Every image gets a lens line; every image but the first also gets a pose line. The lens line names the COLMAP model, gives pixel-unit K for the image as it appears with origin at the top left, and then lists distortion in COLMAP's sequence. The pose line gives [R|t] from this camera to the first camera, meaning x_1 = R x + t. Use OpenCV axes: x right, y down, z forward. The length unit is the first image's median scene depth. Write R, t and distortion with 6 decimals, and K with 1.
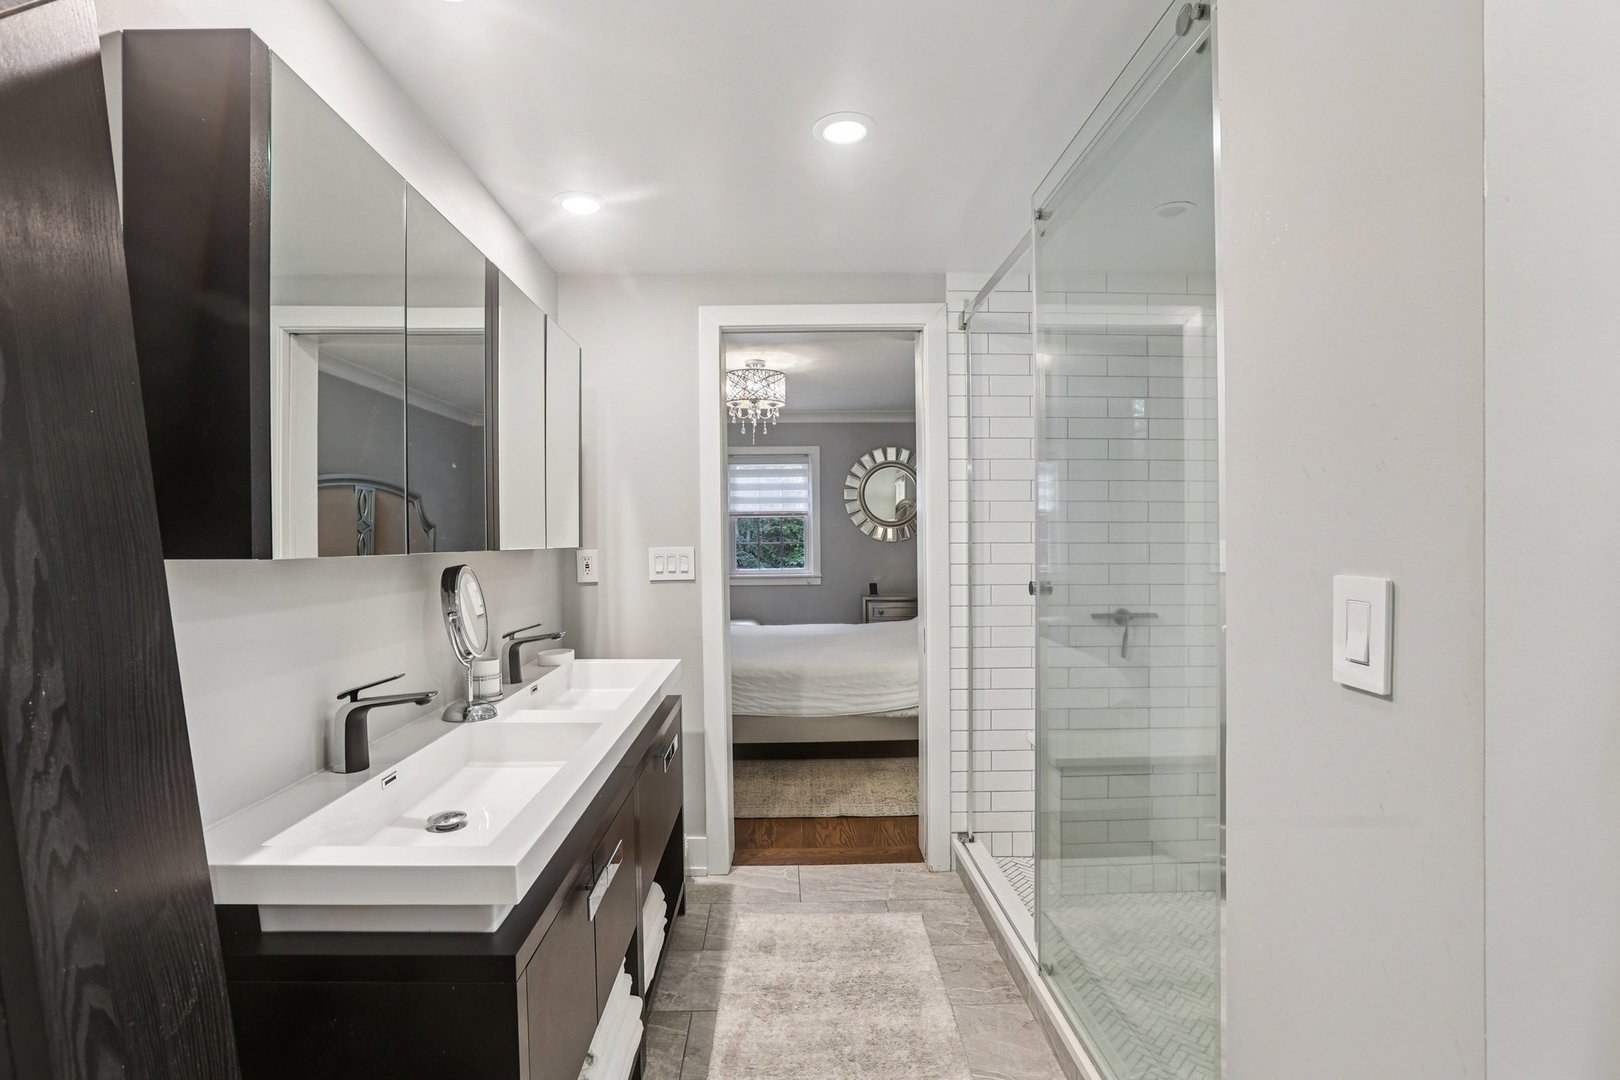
lens RADIAL K [[748.5, 0, 793.1], [0, 748.5, 545.2], [0, 0, 1]] dist [-0.040520, 0.012916]
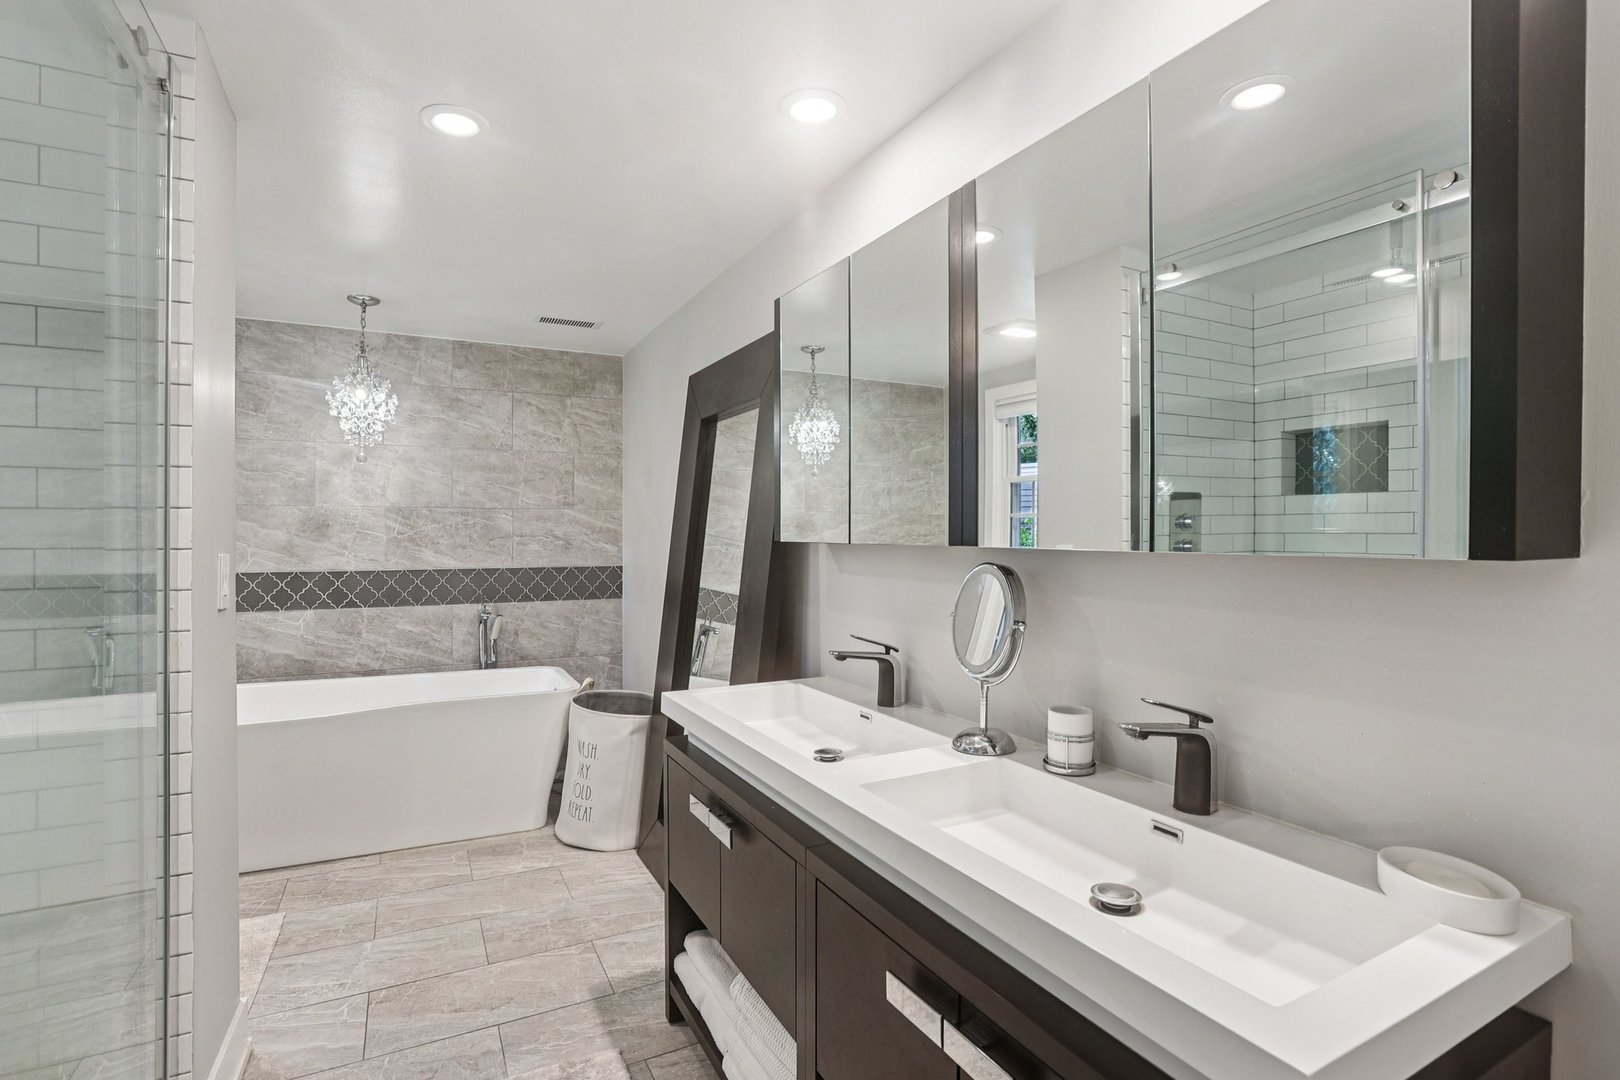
lens RADIAL K [[748.5, 0, 806.5], [0, 748.5, 529.6], [0, 0, 1]] dist [-0.040520, 0.012916]
pose [[-0.890771, 0.009849, -0.454346, 0.057383], [0.003573, 0.999886, 0.014671, -0.025120], [0.454439, 0.011446, -0.890704, 1.896178]]
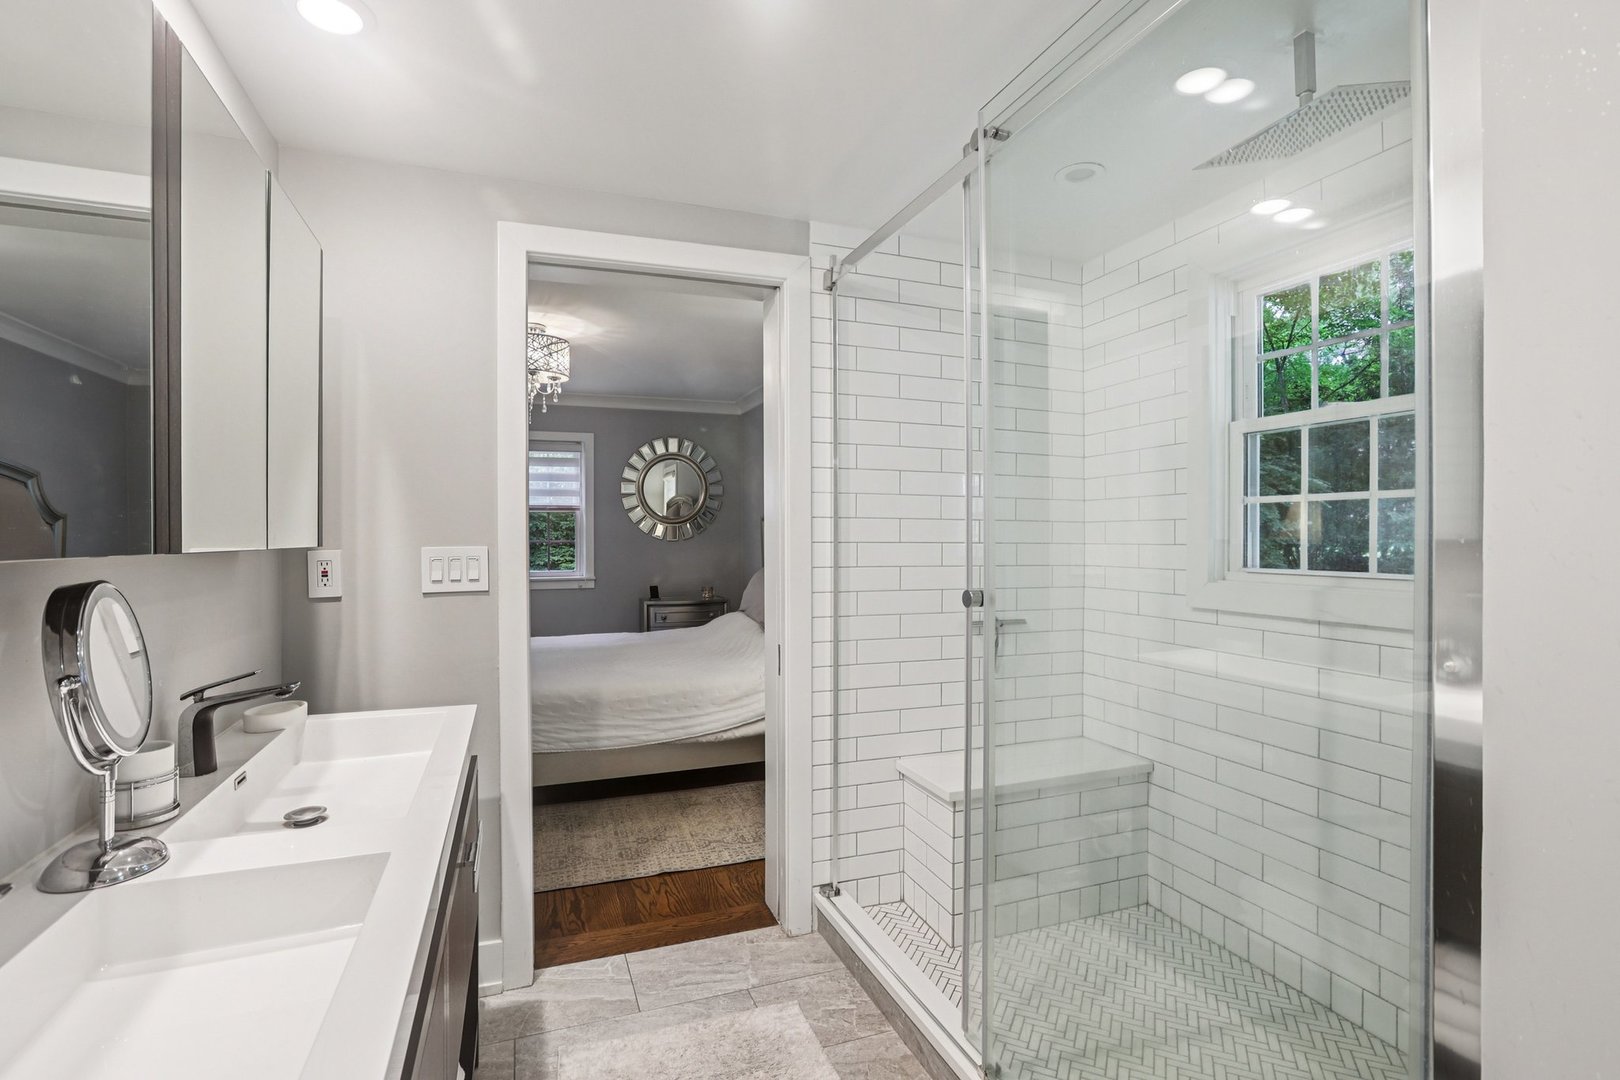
lens RADIAL K [[748.5, 0, 787.9], [0, 748.5, 532.6], [0, 0, 1]] dist [-0.040520, 0.012916]
pose [[0.945949, 0.007062, 0.324237, -0.089306], [-0.002068, 0.999874, -0.015747, -0.000086], [-0.324308, 0.014225, 0.945845, 0.213044]]
